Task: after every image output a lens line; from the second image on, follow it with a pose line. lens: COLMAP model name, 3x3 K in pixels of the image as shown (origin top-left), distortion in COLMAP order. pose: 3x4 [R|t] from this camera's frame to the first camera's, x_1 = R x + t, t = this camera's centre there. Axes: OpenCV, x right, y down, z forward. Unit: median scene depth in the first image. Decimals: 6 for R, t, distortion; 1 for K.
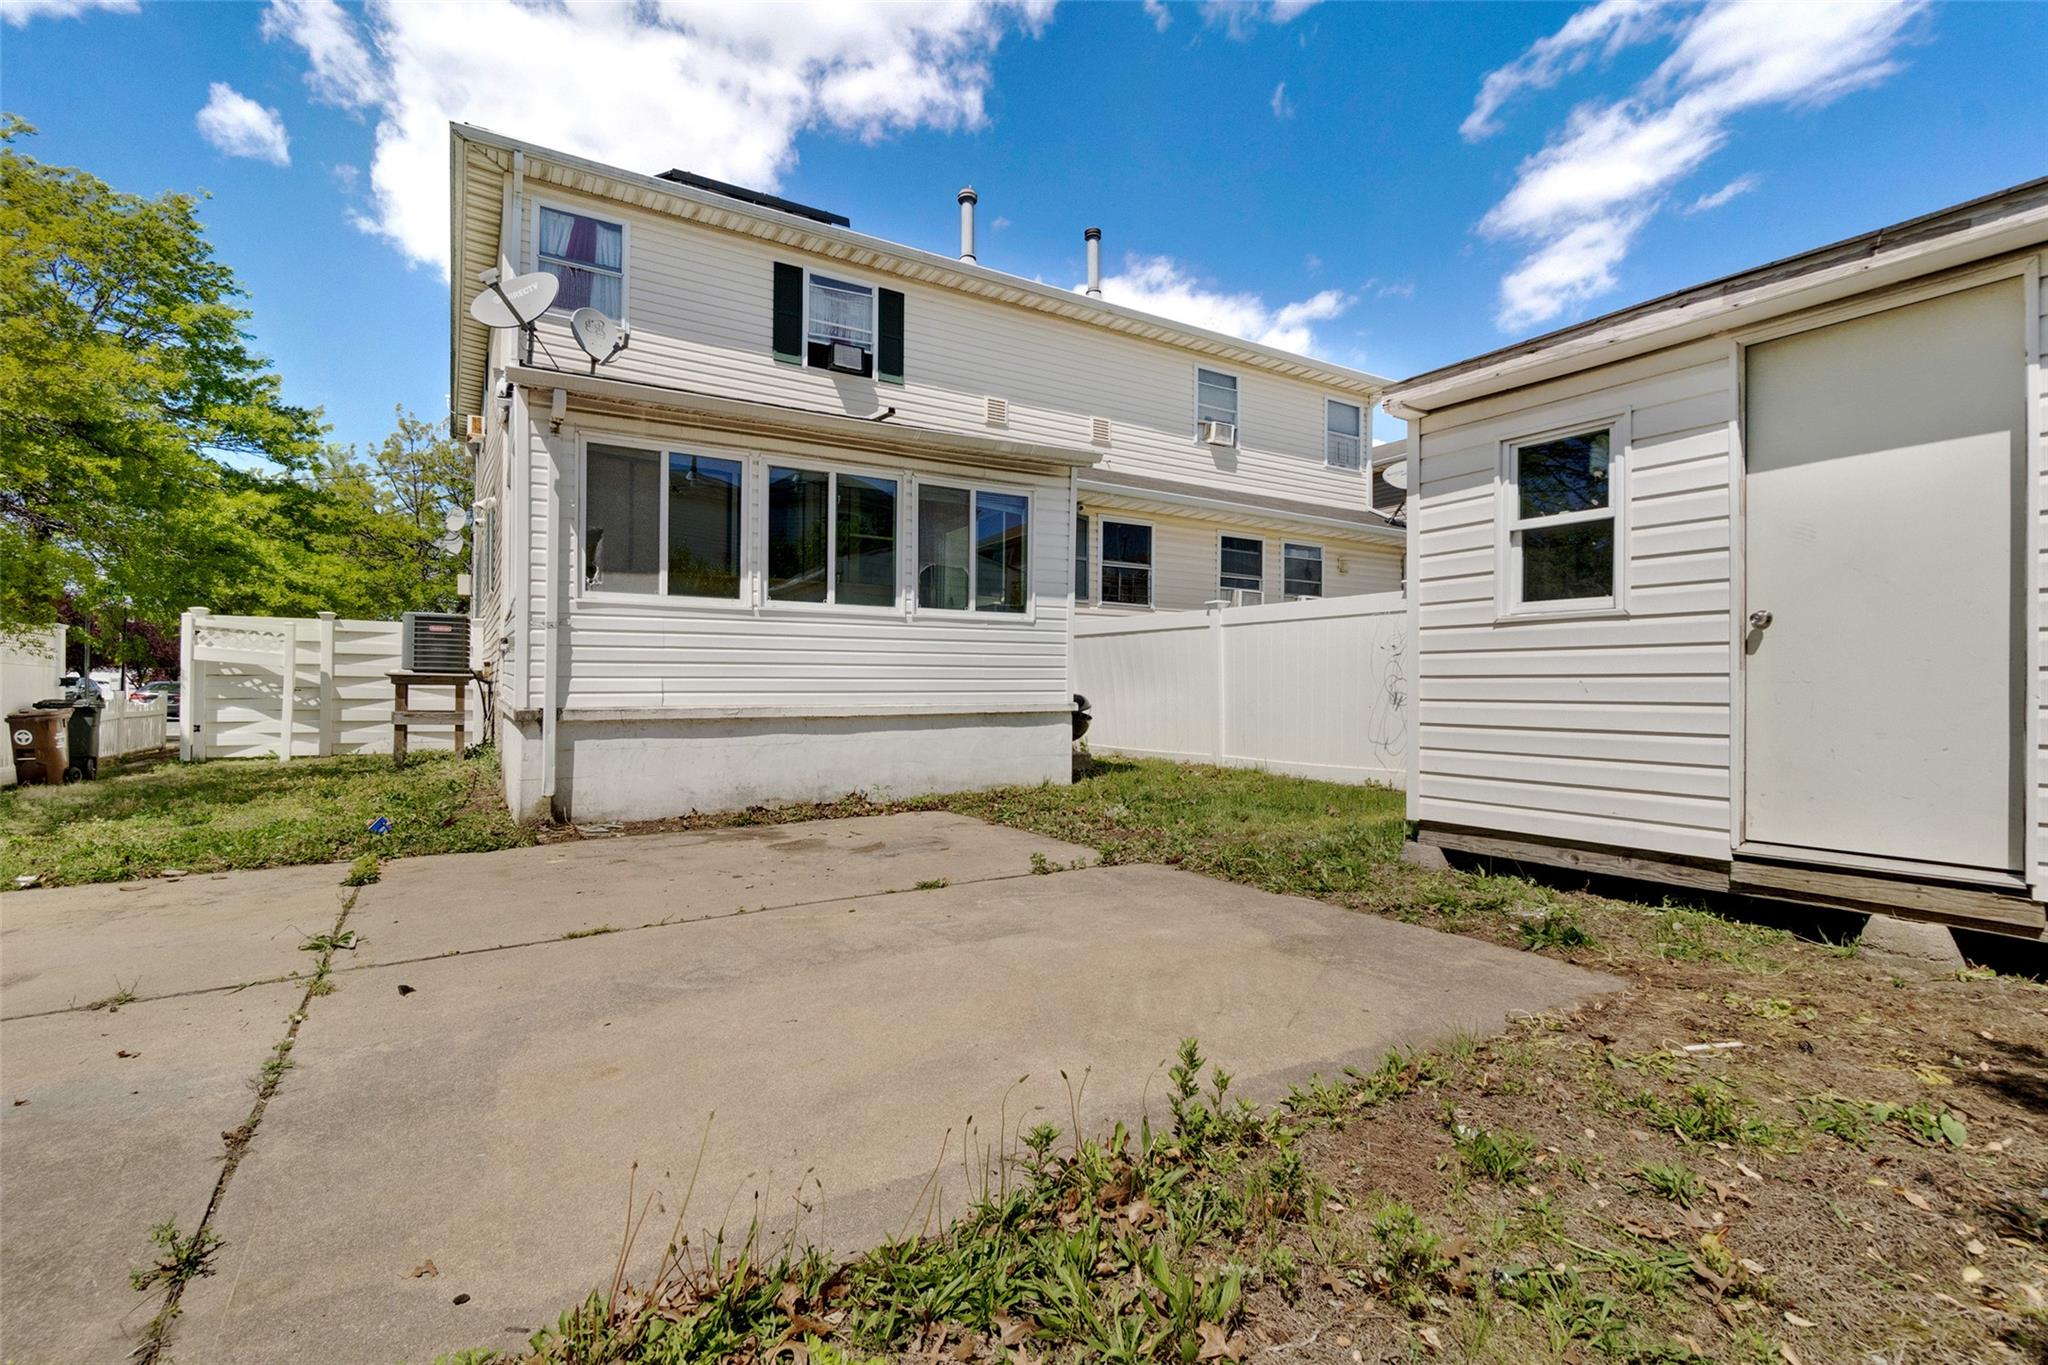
lens RADIAL K [[941.0, 0, 1016.3], [0, 941.0, 685.7], [0, 0, 1]] dist [-0.000059, -0.001047]
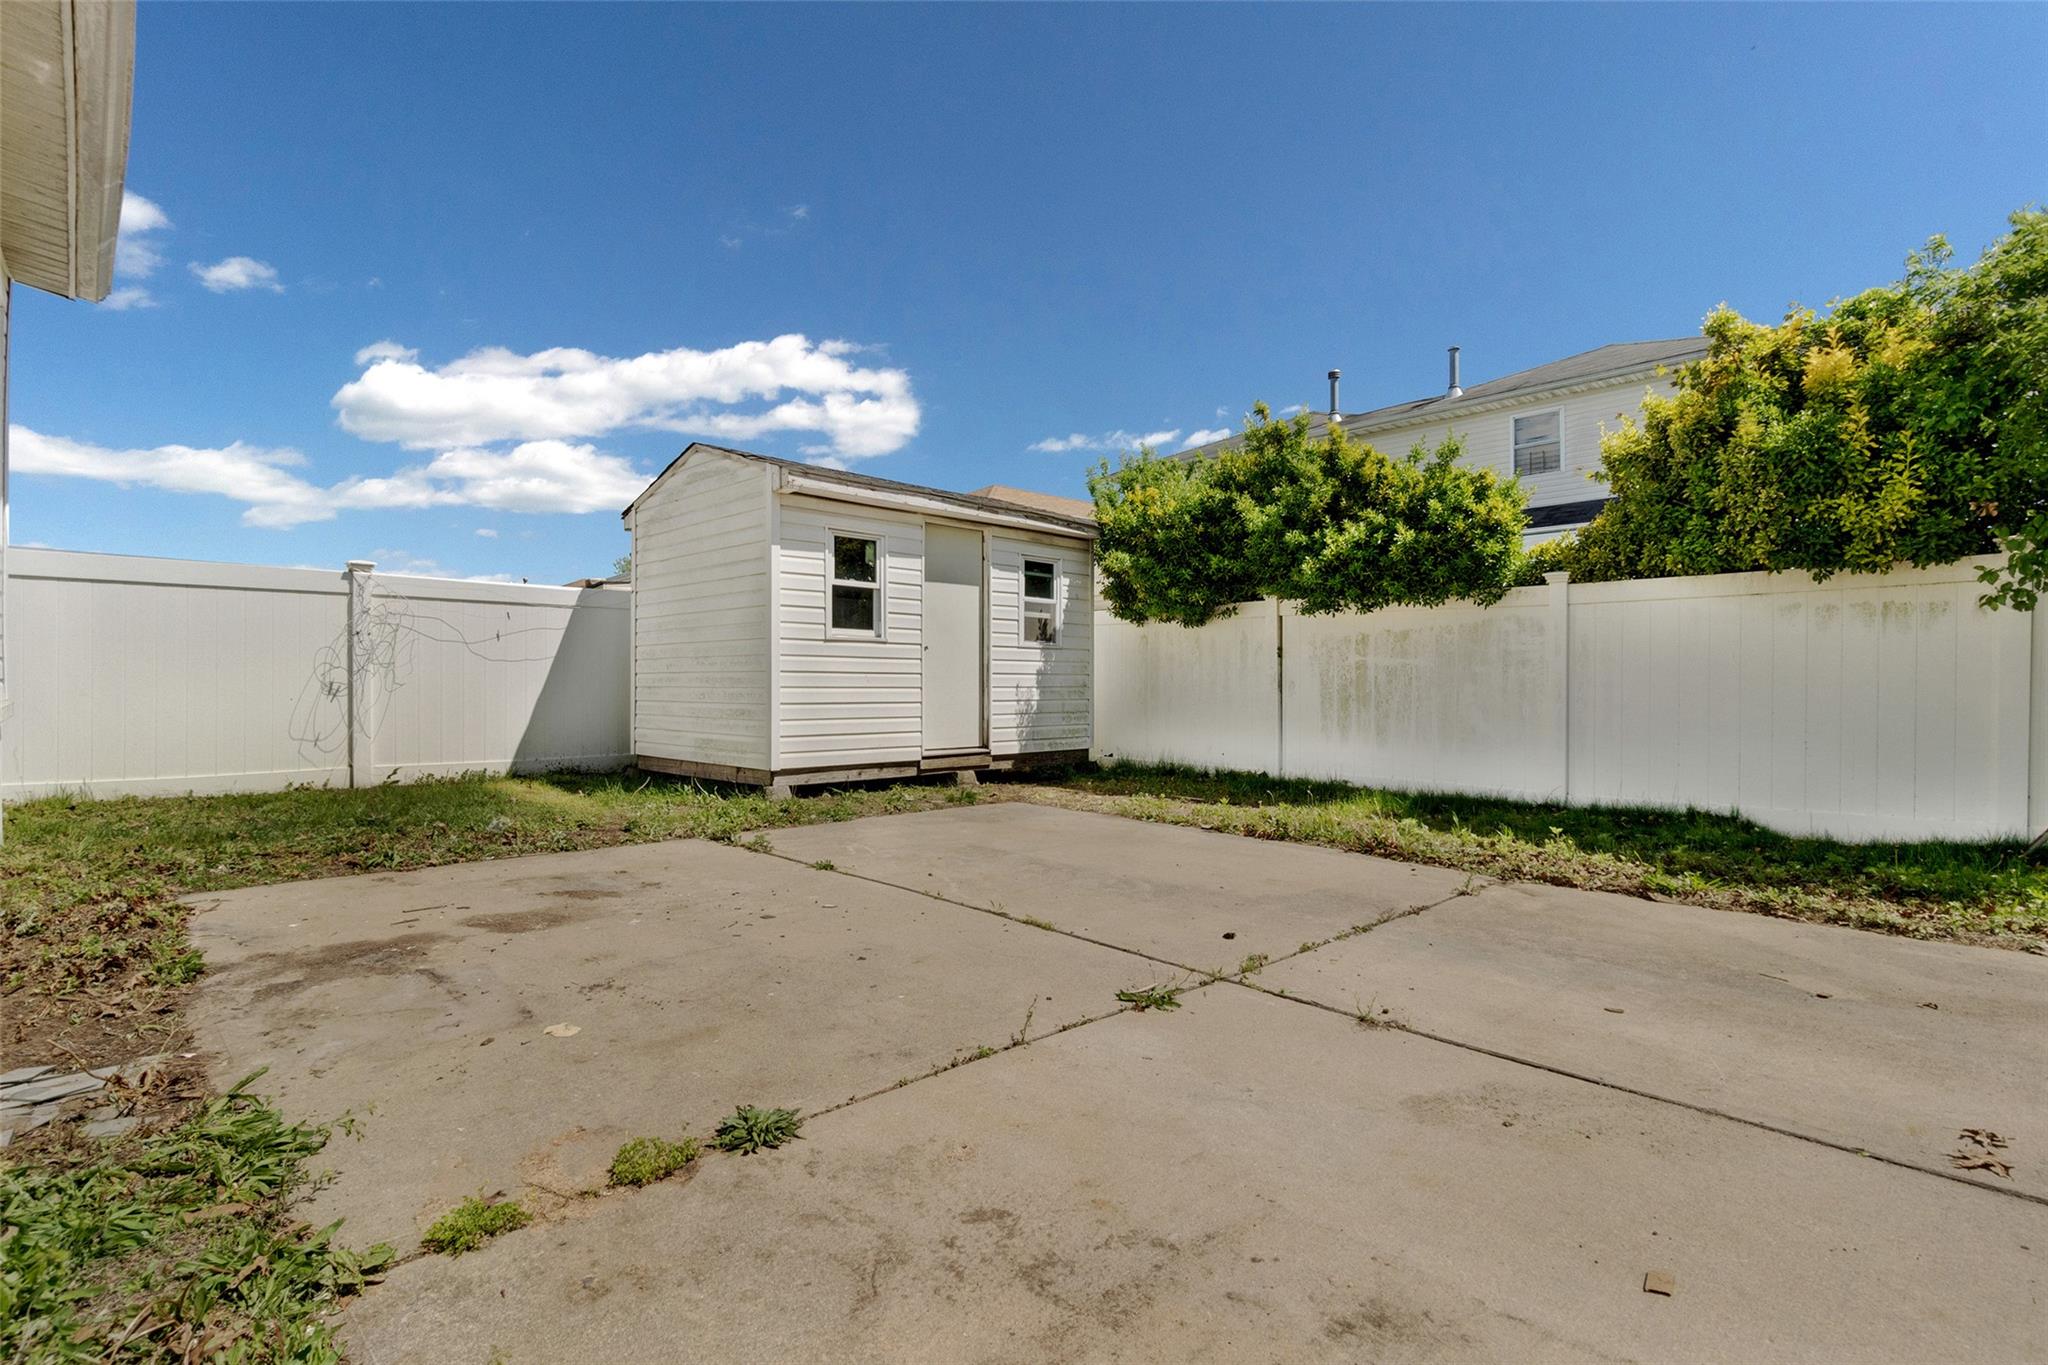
lens RADIAL K [[978.7, 0, 1020.1], [0, 978.7, 680.2], [0, 0, 1]] dist [-0.002188, -0.000131]
pose [[-0.200893, -0.013237, 0.979524, -1.341793], [-0.012685, 0.999860, 0.010911, -0.021269], [-0.979531, -0.010233, -0.201033, 1.115897]]
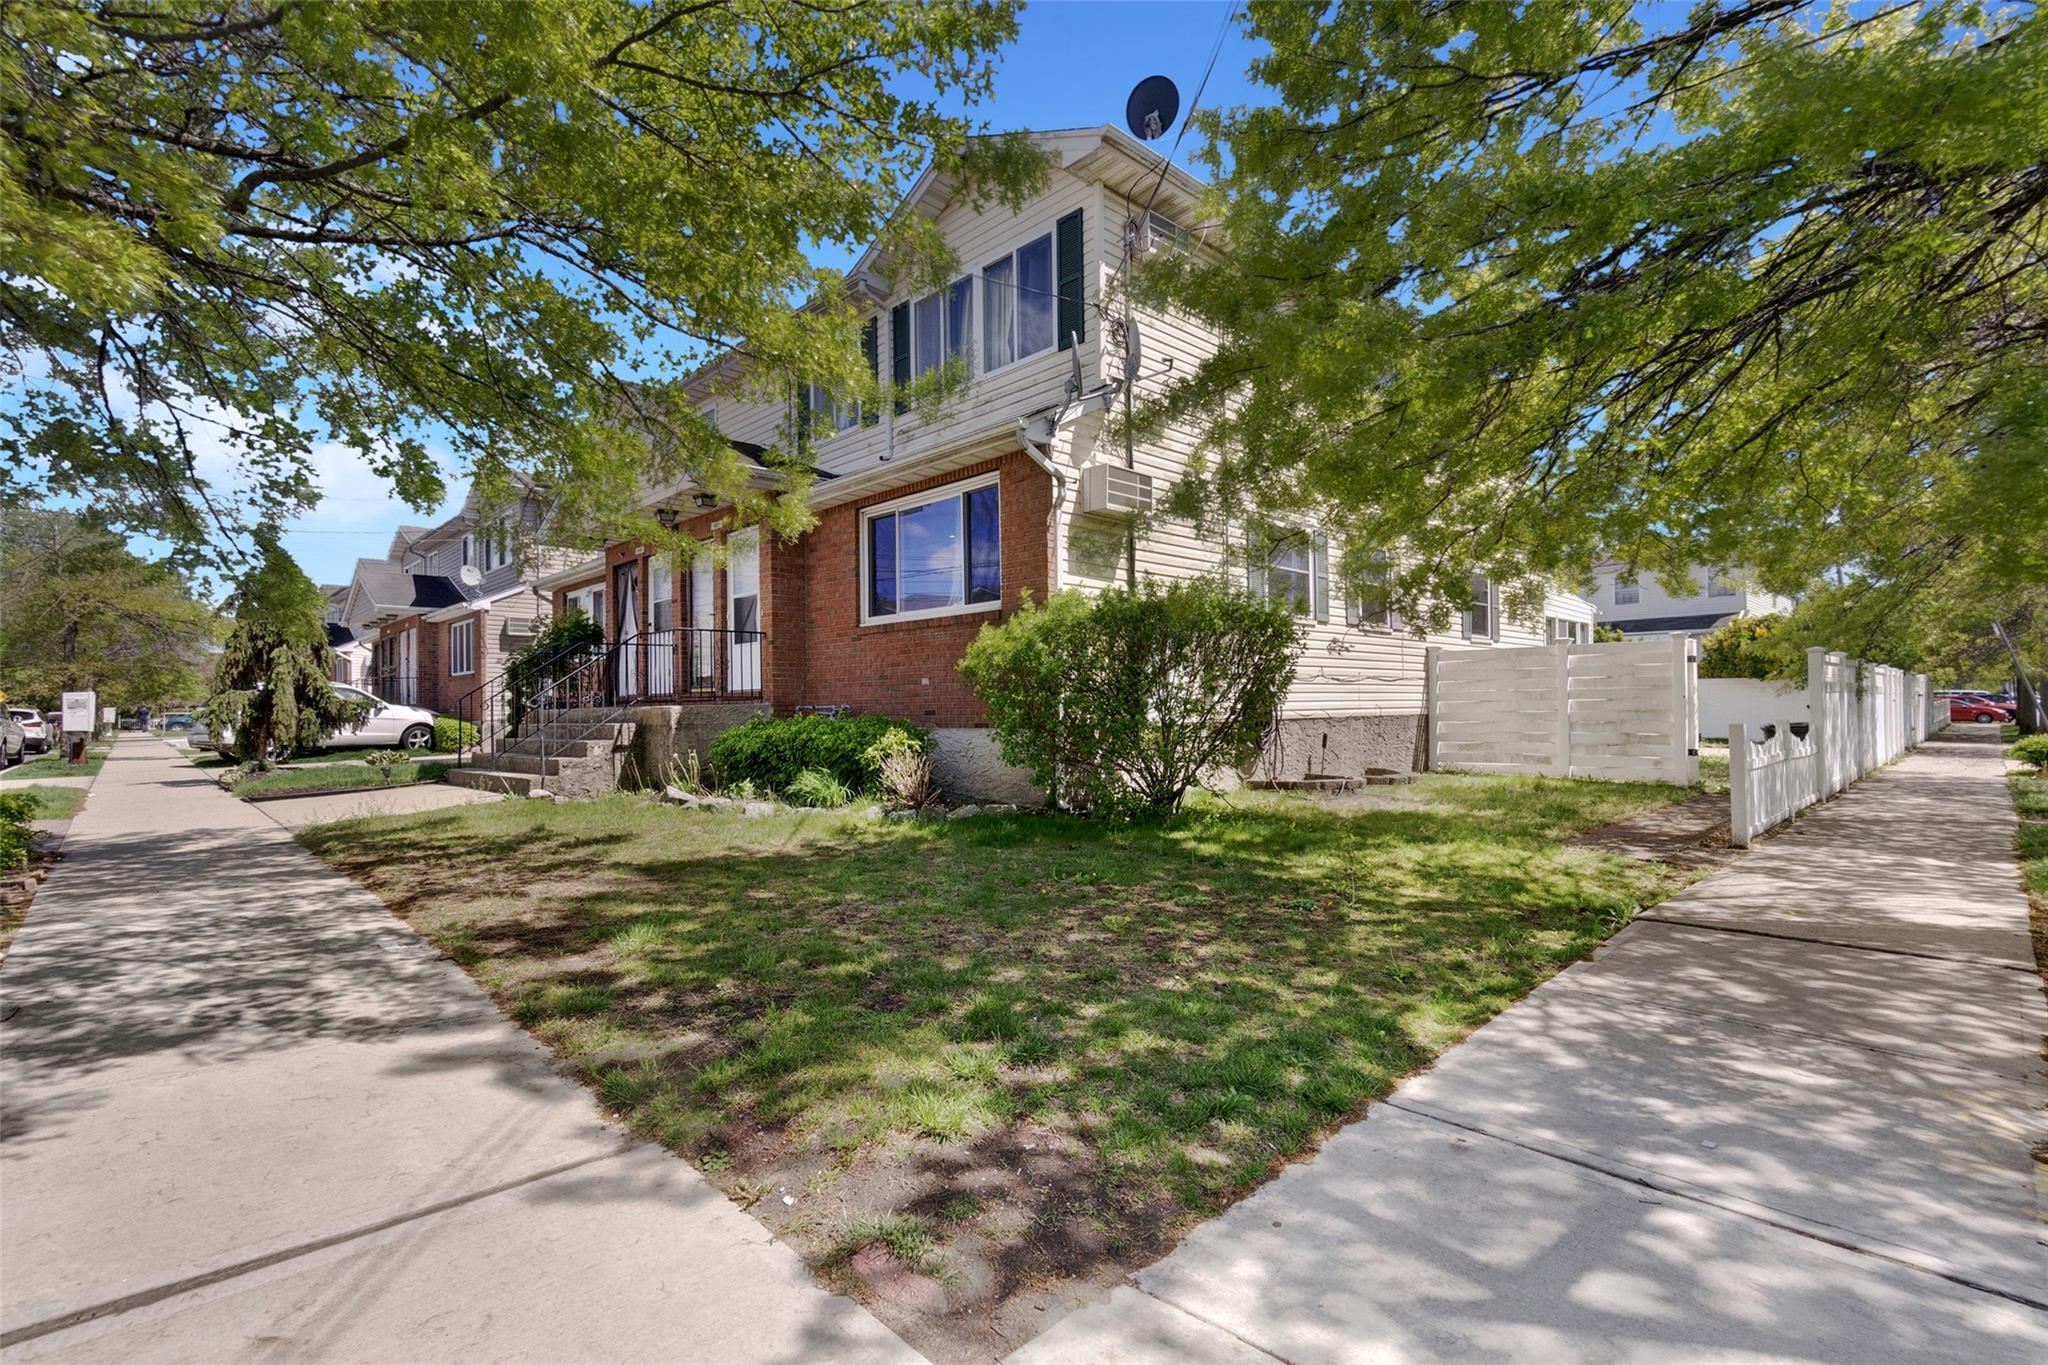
lens RADIAL K [[941.0, 0, 1008.4], [0, 941.0, 681.5], [0, 0, 1]] dist [-0.000059, -0.001047]
pose [[-0.190982, 0.020193, 0.981386, -3.153904], [0.004852, 0.999796, -0.019628, -0.048846], [-0.981582, 0.001013, -0.191041, 3.225960]]
